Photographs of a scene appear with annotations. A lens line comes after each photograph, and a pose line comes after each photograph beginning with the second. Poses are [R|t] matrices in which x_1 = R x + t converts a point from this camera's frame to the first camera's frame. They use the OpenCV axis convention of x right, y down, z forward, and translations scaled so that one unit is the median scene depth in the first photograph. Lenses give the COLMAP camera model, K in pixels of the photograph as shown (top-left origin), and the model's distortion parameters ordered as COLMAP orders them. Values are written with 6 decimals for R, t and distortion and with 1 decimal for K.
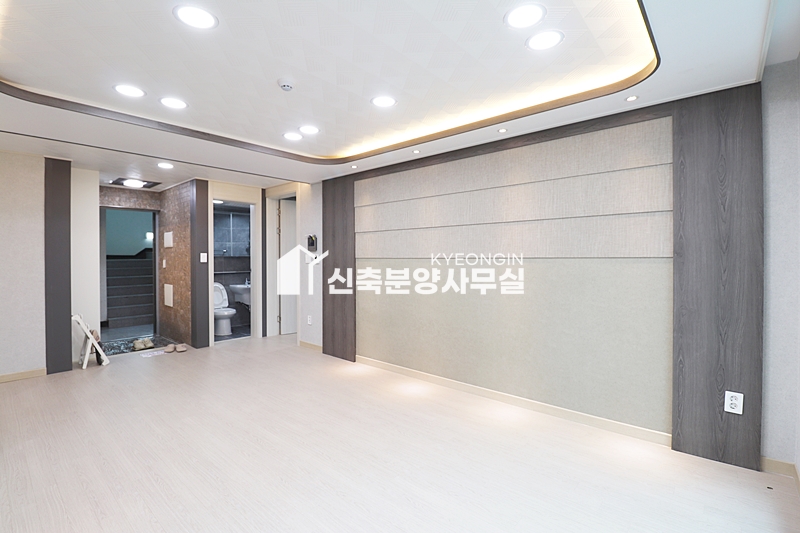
lens RADIAL K [[373.7, 0, 398.1], [0, 373.7, 262.1], [0, 0, 1]] dist [-0.000860, -0.000406]
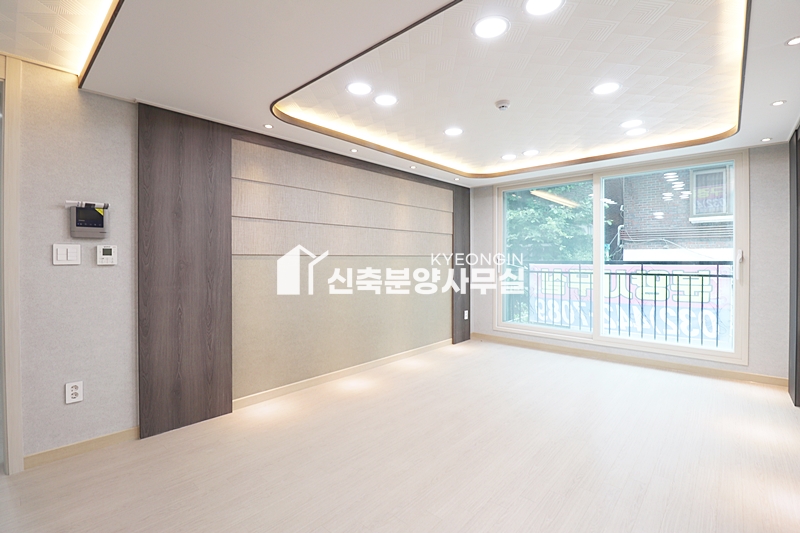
lens RADIAL K [[367.8, 0, 398.8], [0, 367.8, 258.0], [0, 0, 1]] dist [0.000969, -0.011387]
pose [[0.017412, -0.005534, 0.999833, -0.854584], [0.000492, 0.999985, 0.005527, -0.008894], [-0.999848, 0.000396, 0.017415, 0.777369]]
